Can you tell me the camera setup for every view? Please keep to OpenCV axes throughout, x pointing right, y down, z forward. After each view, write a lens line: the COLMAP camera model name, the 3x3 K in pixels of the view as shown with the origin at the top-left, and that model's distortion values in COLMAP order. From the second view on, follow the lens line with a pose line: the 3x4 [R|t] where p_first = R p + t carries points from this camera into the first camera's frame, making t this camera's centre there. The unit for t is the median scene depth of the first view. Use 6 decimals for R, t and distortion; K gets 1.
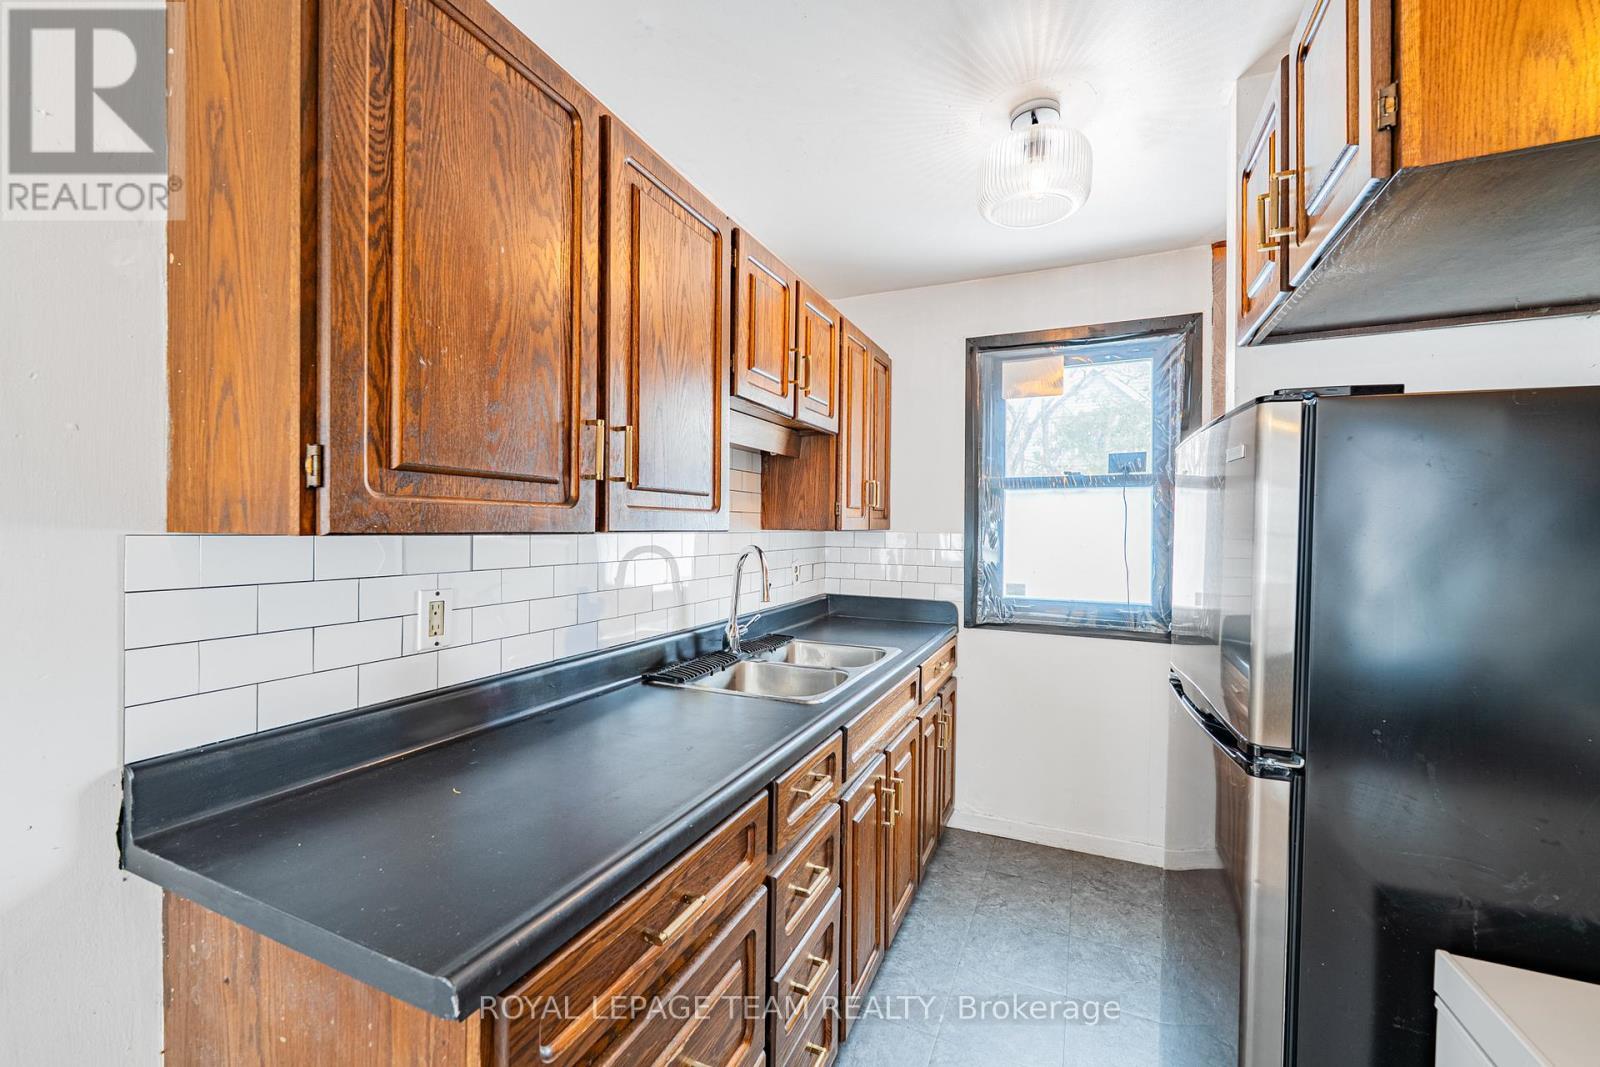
lens RADIAL K [[648.0, 0, 811.6], [0, 648.0, 534.4], [0, 0, 1]] dist [0.001496, -0.000180]
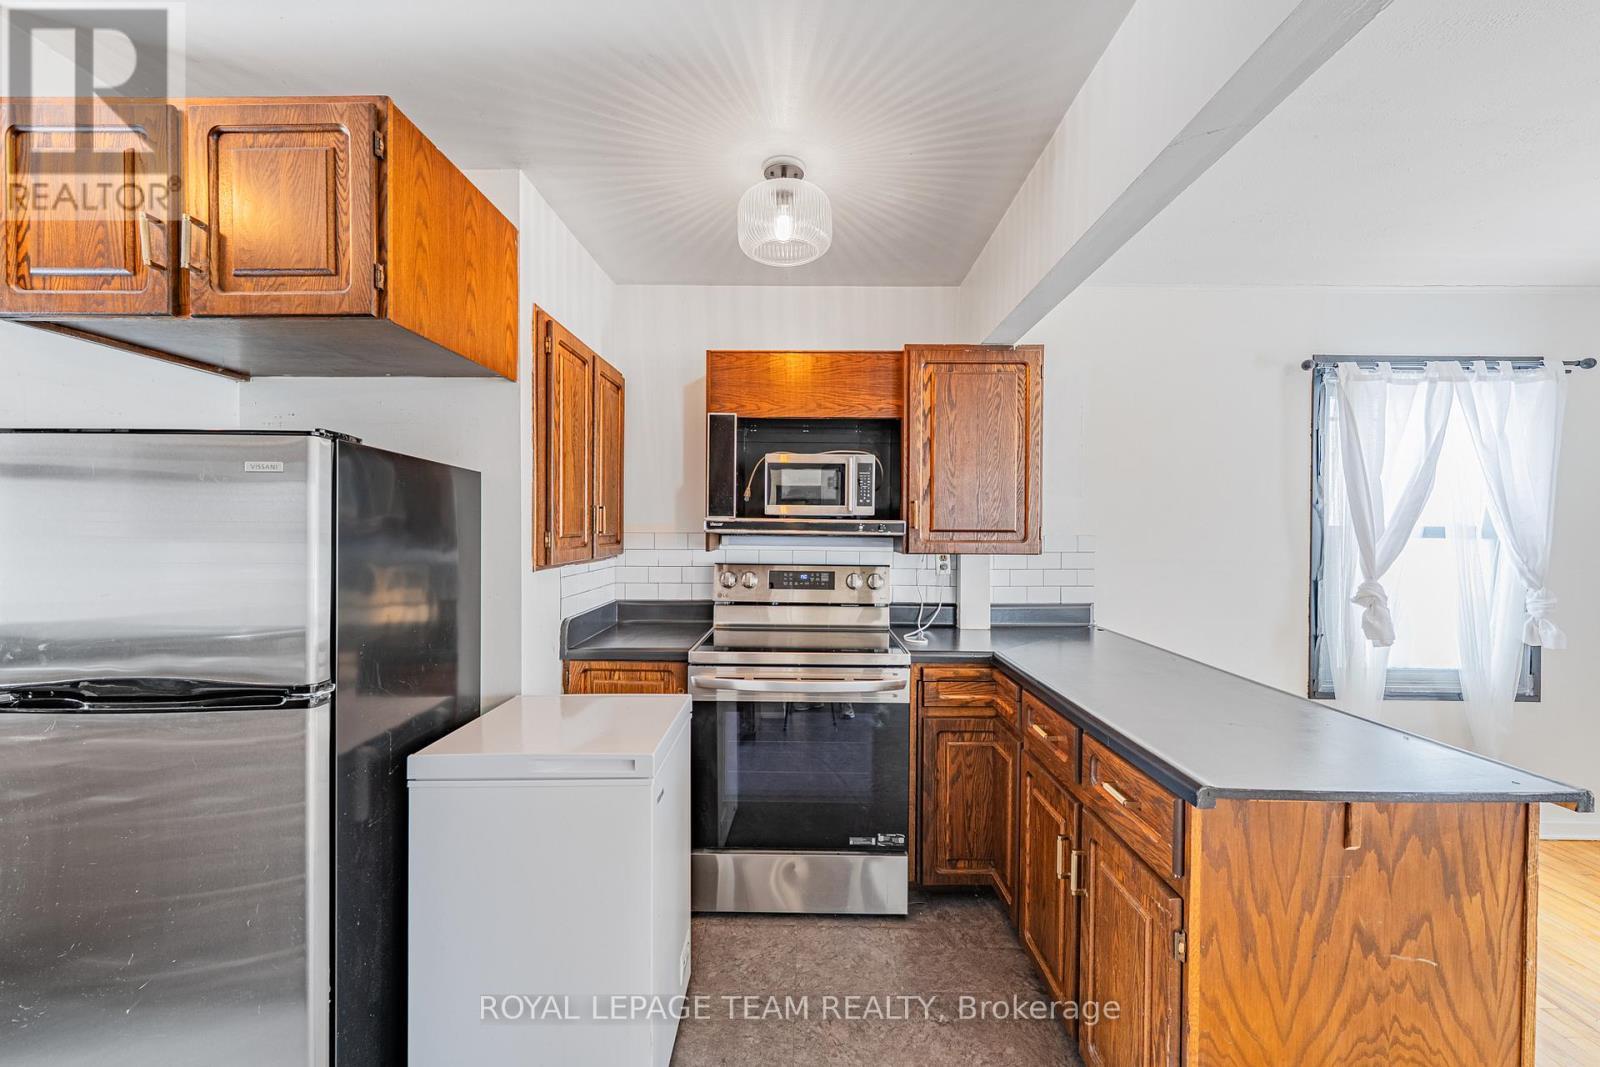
lens RADIAL K [[641.9, 0, 800.0], [0, 641.9, 533.5], [0, 0, 1]] dist [0.000448, -0.000076]
pose [[-0.392433, -0.017623, 0.919612, -0.352270], [-0.001087, 0.999825, 0.018697, -0.008217], [-0.919780, 0.006338, -0.392383, 0.212677]]
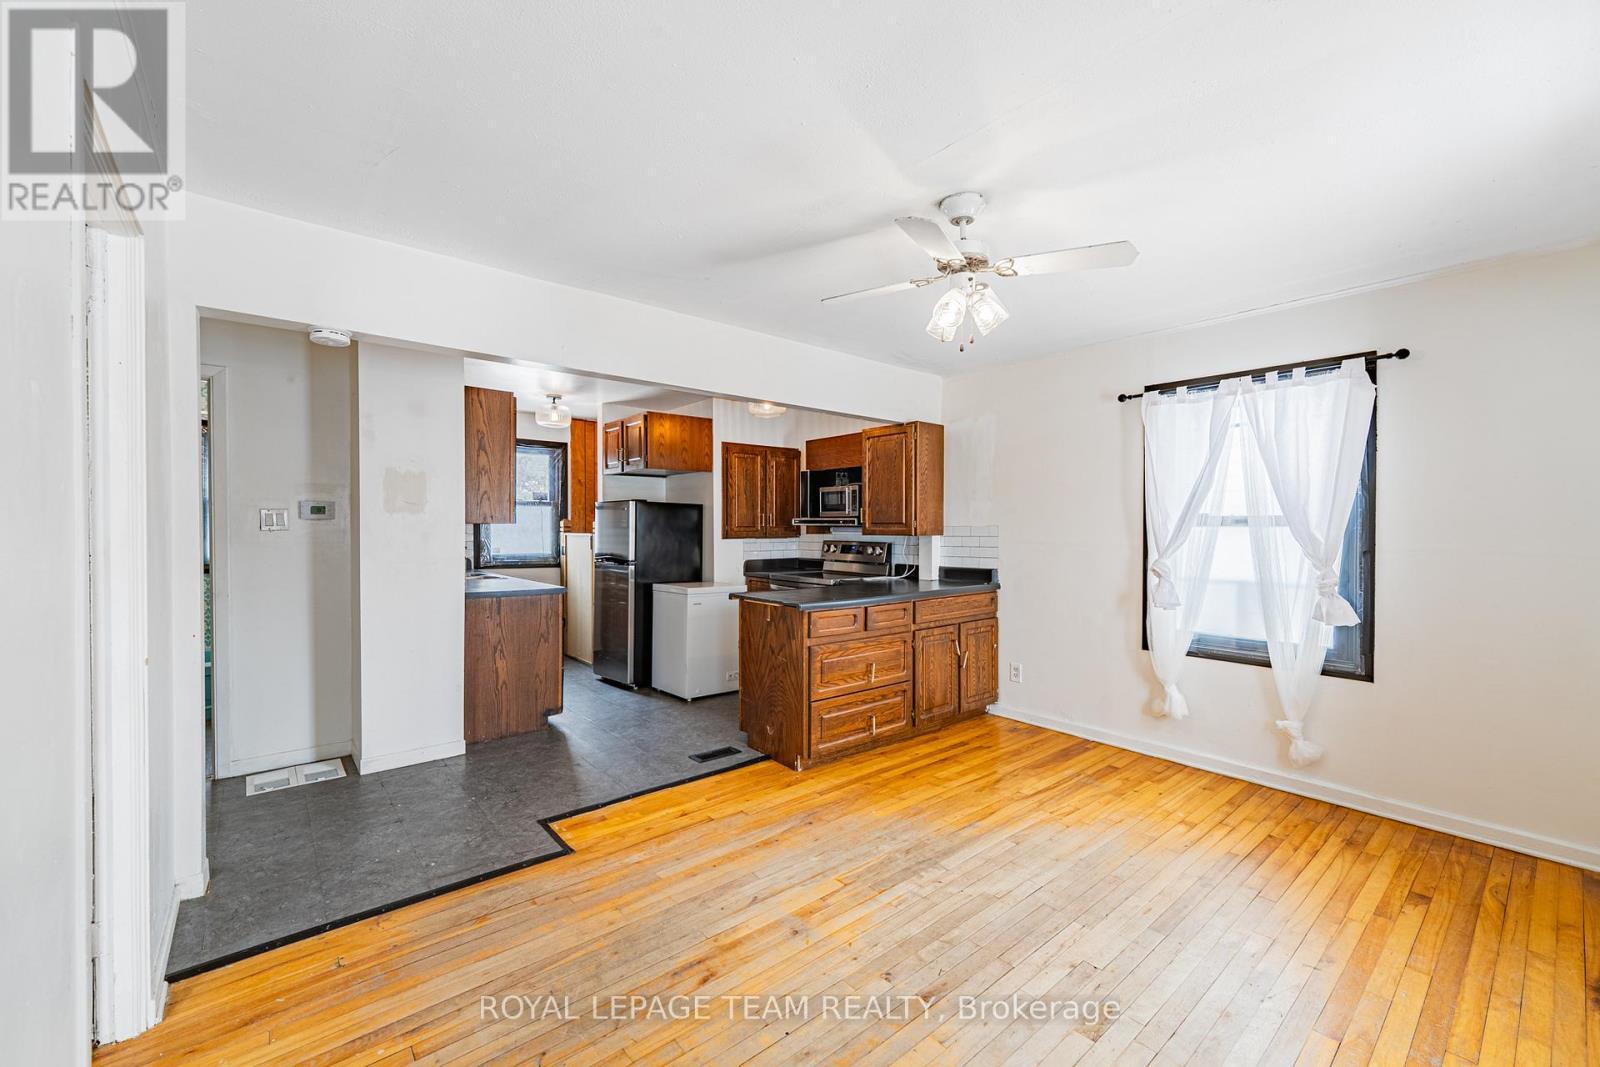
lens RADIAL K [[655.8, 0, 814.6], [0, 655.8, 535.0], [0, 0, 1]] dist [-0.003843, -0.000741]
pose [[0.434302, -0.016033, 0.900625, -1.407559], [0.009452, 0.999868, 0.013242, 0.013543], [-0.900718, 0.002762, 0.434396, -1.103865]]
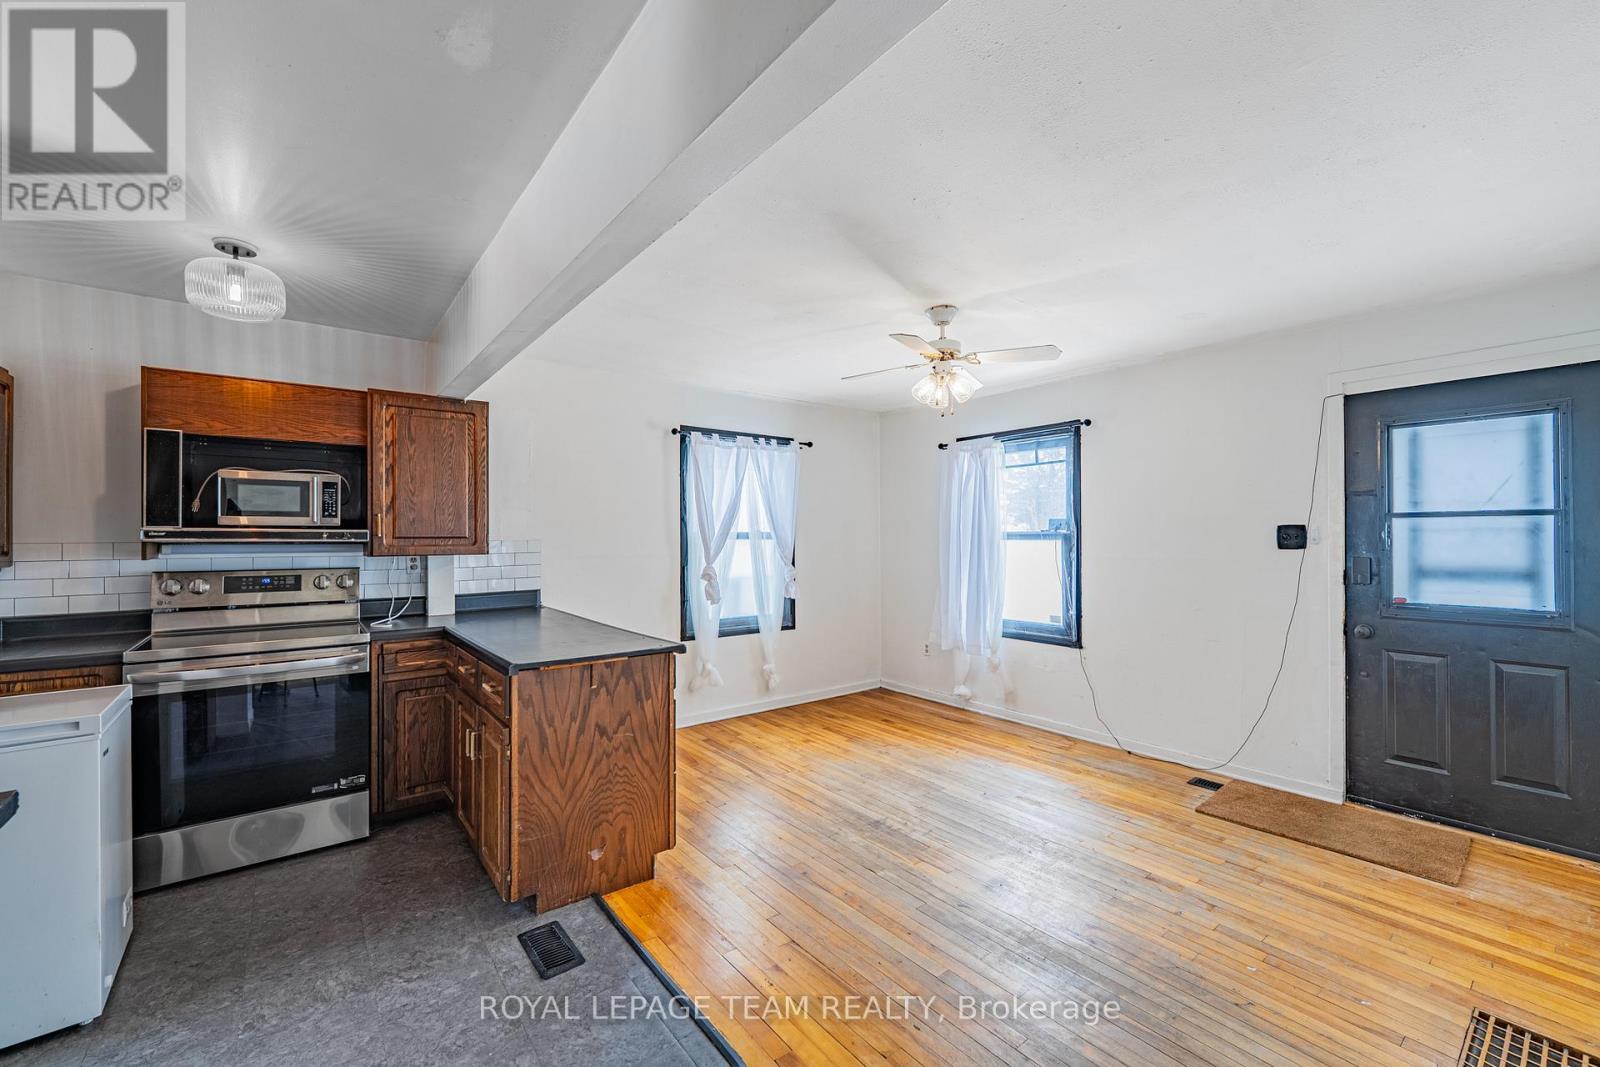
lens RADIAL K [[641.0, 0, 794.0], [0, 641.0, 533.1], [0, 0, 1]] dist [-0.000670, 0.000049]
pose [[-0.880522, -0.003059, 0.473996, -0.817244], [0.000553, 0.999972, 0.007481, -0.012347], [-0.474005, 0.006849, -0.880495, 0.375259]]
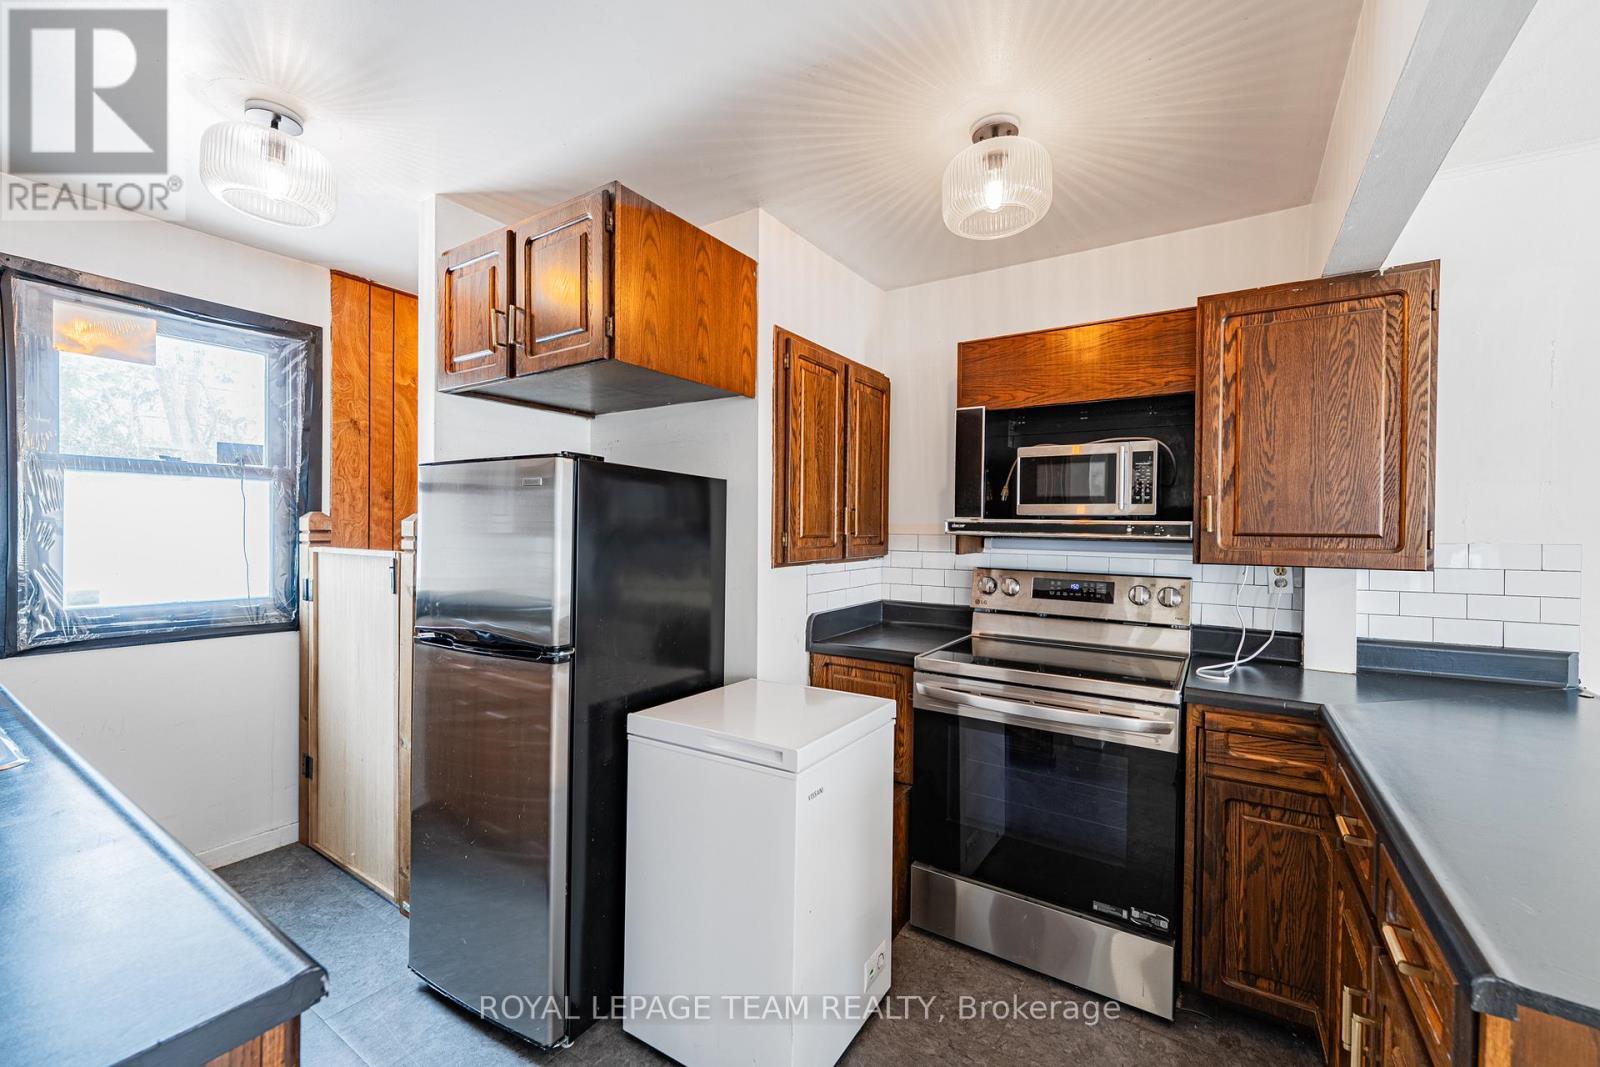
lens RADIAL K [[644.2, 0, 802.8], [0, 644.2, 533.8], [0, 0, 1]] dist [-0.001752, -0.000498]
pose [[0.161611, -0.014801, 0.986744, -0.352308], [-0.000856, 0.999885, 0.015139, -0.006118], [-0.986854, -0.003292, 0.161580, 0.012699]]
